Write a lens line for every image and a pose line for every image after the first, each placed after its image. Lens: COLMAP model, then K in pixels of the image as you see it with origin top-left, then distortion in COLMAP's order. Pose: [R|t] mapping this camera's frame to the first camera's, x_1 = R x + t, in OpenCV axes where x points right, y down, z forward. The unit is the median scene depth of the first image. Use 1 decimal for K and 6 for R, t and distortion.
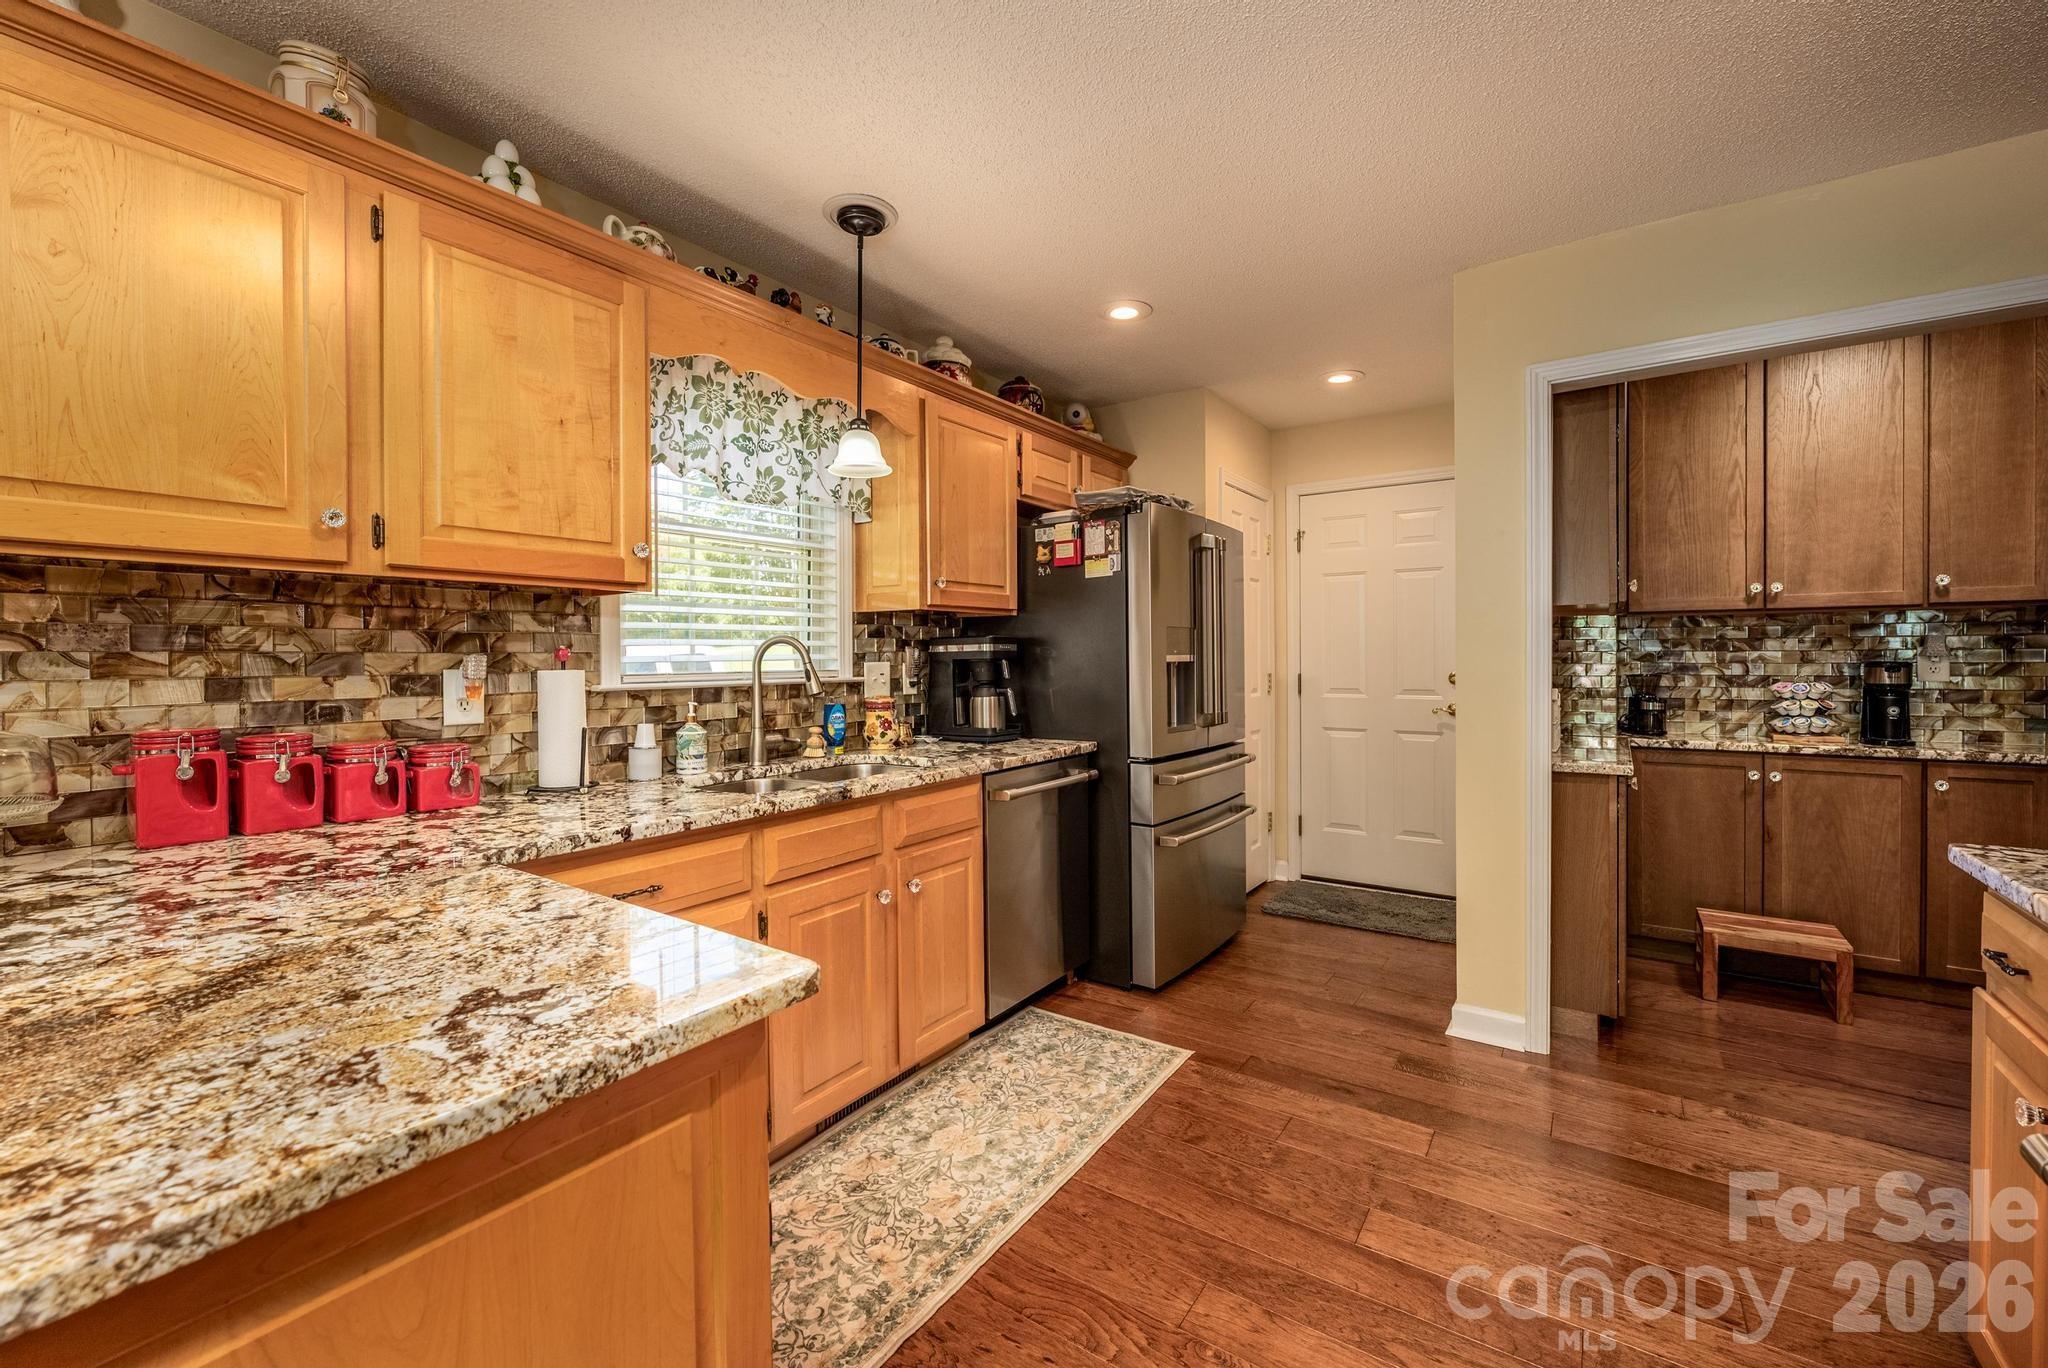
lens RADIAL K [[836.3, 0, 1012.3], [0, 836.3, 659.8], [0, 0, 1]] dist [-0.001602, -0.000380]
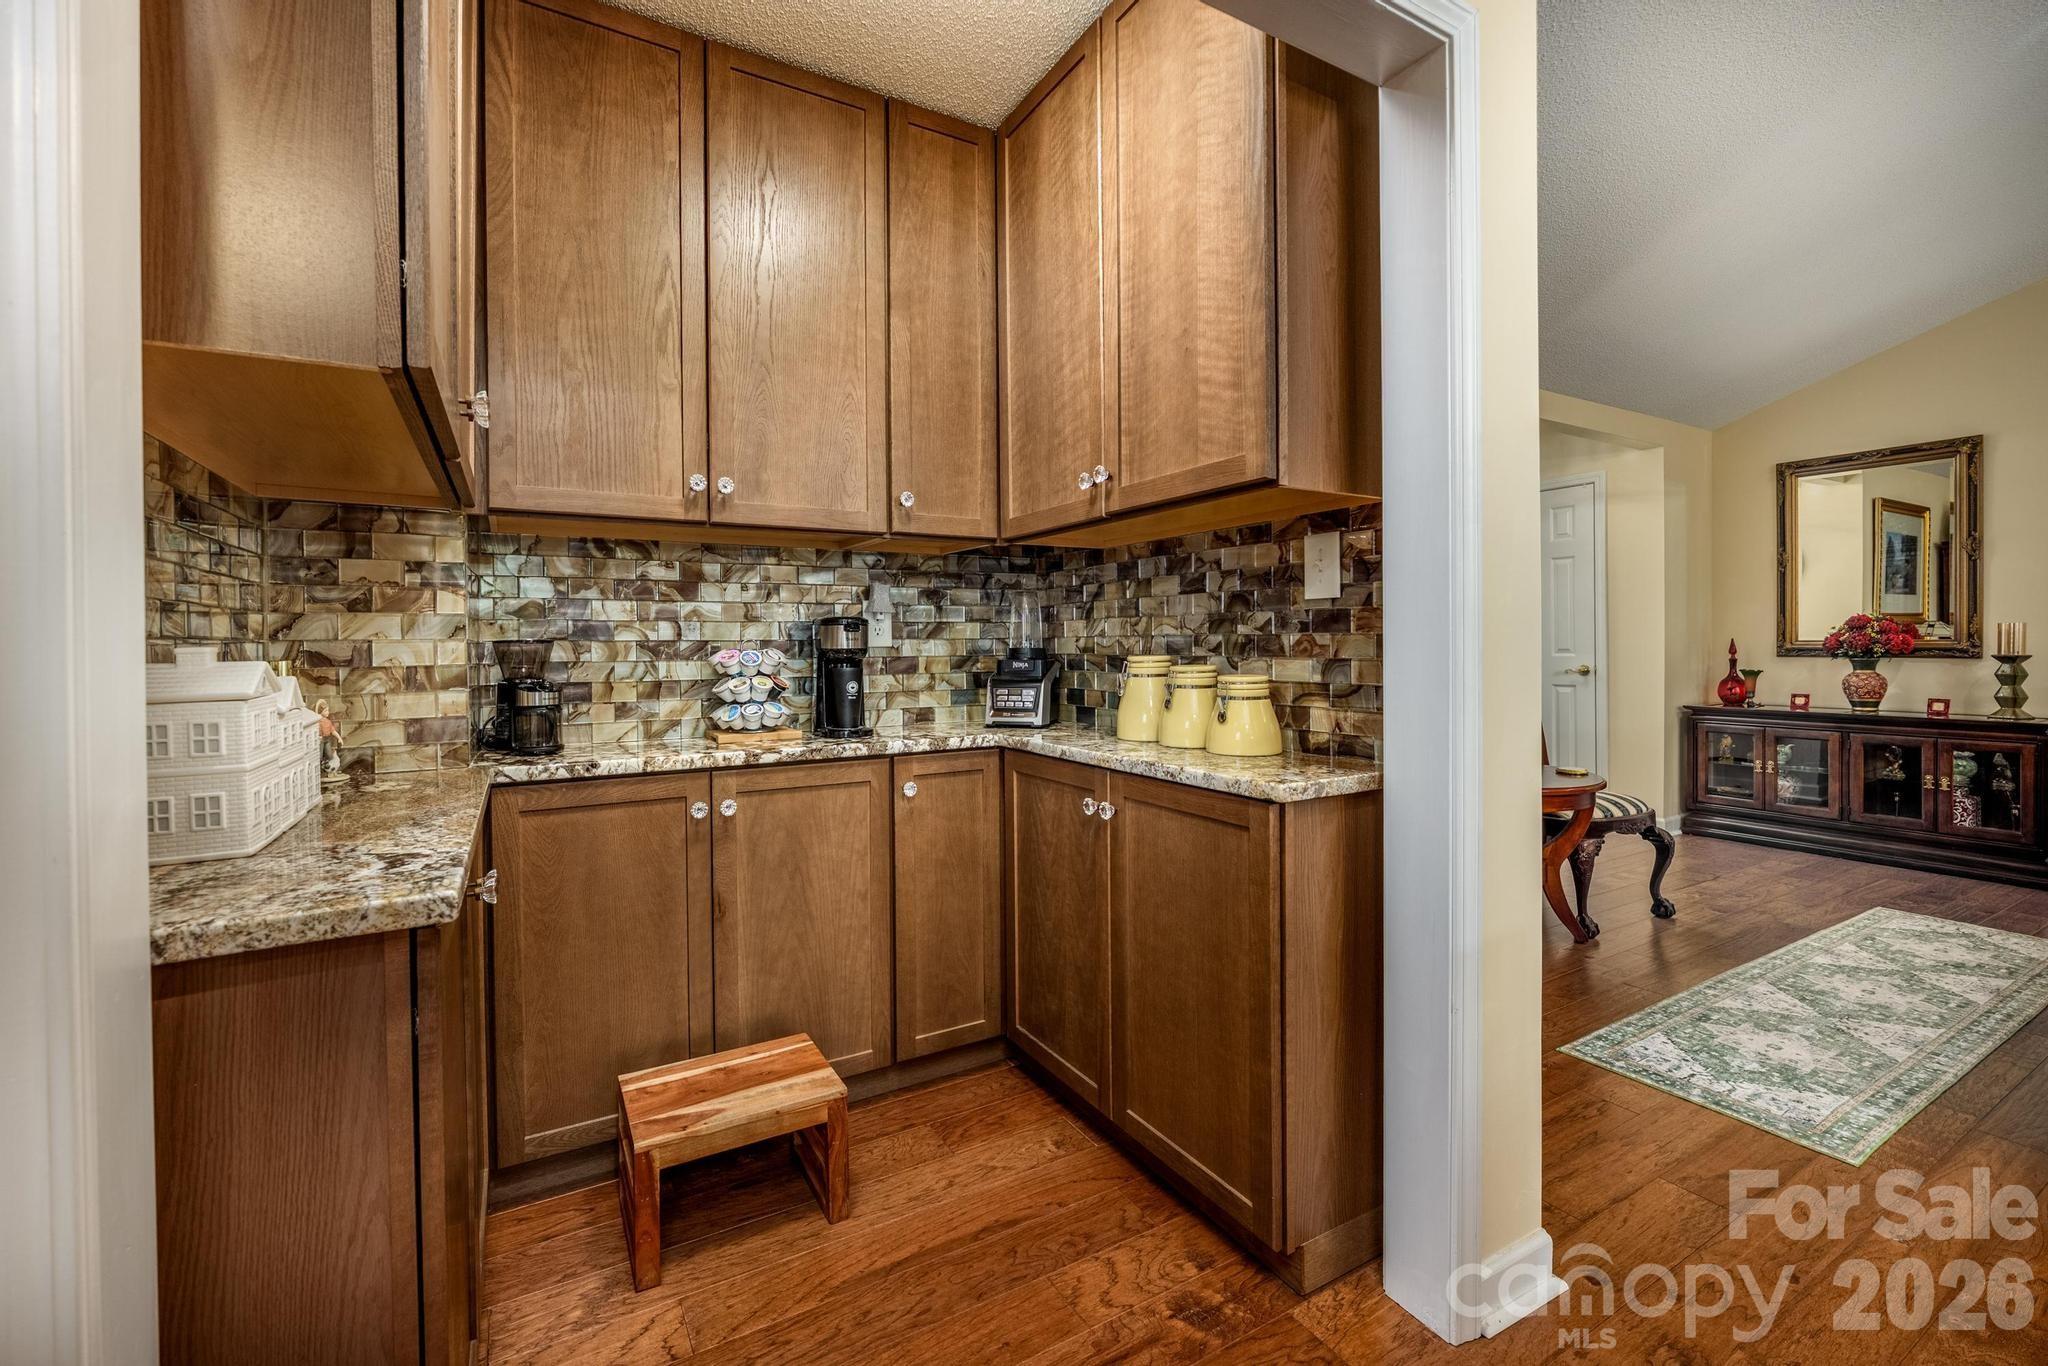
lens RADIAL K [[836.3, 0, 1012.3], [0, 836.3, 658.8], [0, 0, 1]] dist [-0.001602, -0.000380]
pose [[0.408729, -0.007887, 0.912622, 0.456987], [0.010201, 0.999940, 0.004073, 0.034884], [-0.912599, 0.007645, 0.408785, 0.573111]]
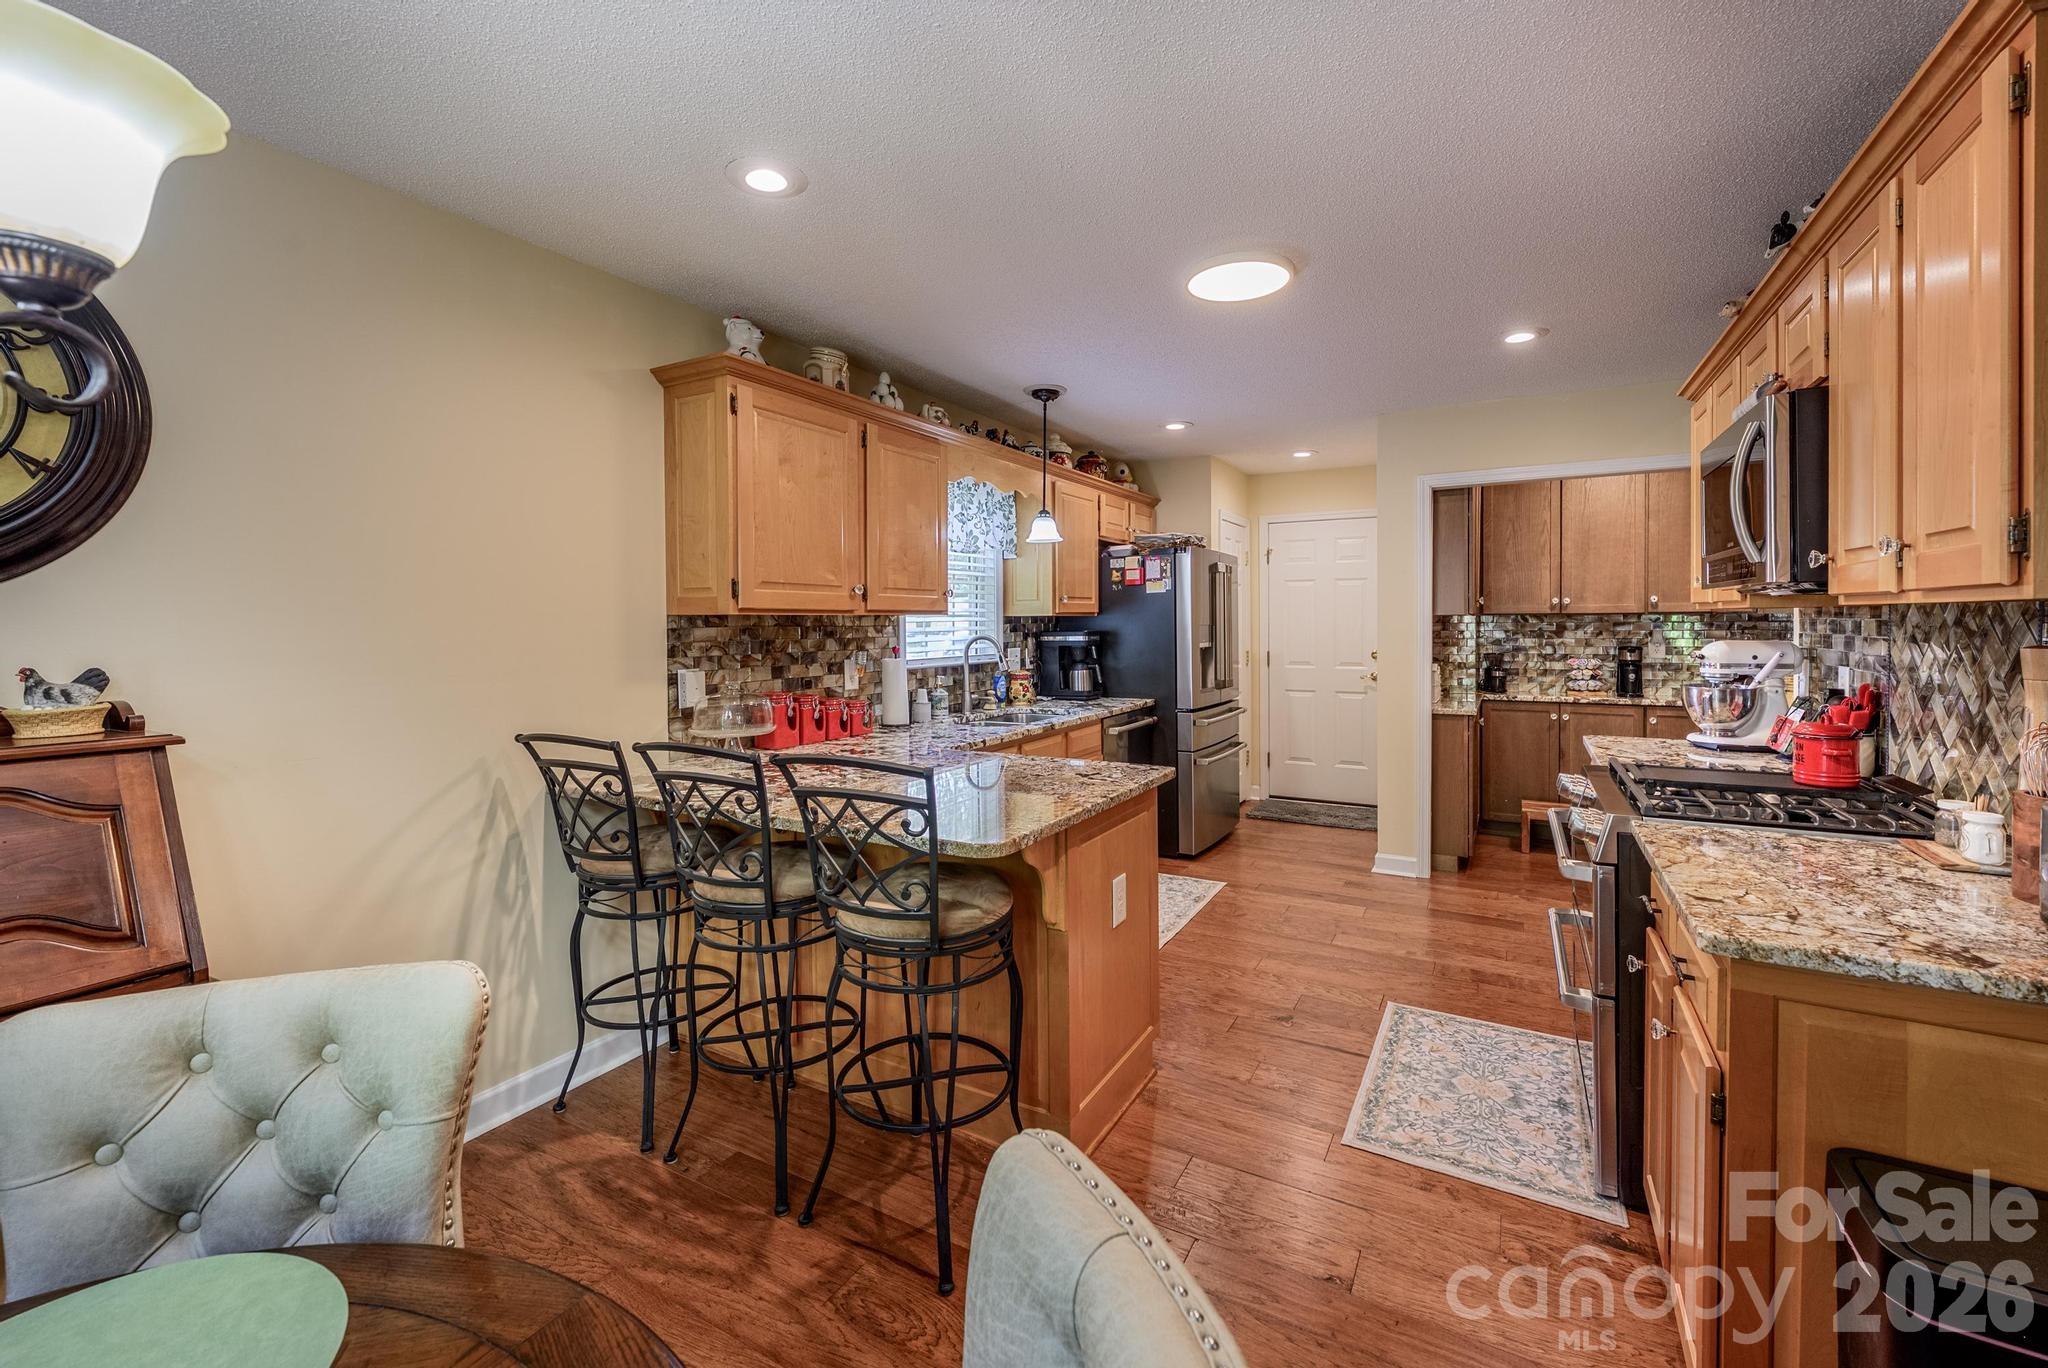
lens RADIAL K [[850.2, 0, 1009.8], [0, 850.2, 629.7], [0, 0, 1]] dist [-0.000059, 0.000022]
pose [[0.996397, -0.001362, 0.084803, -0.304536], [0.000922, 0.999986, 0.005227, -0.039560], [-0.084809, -0.005130, 0.996384, -0.555349]]
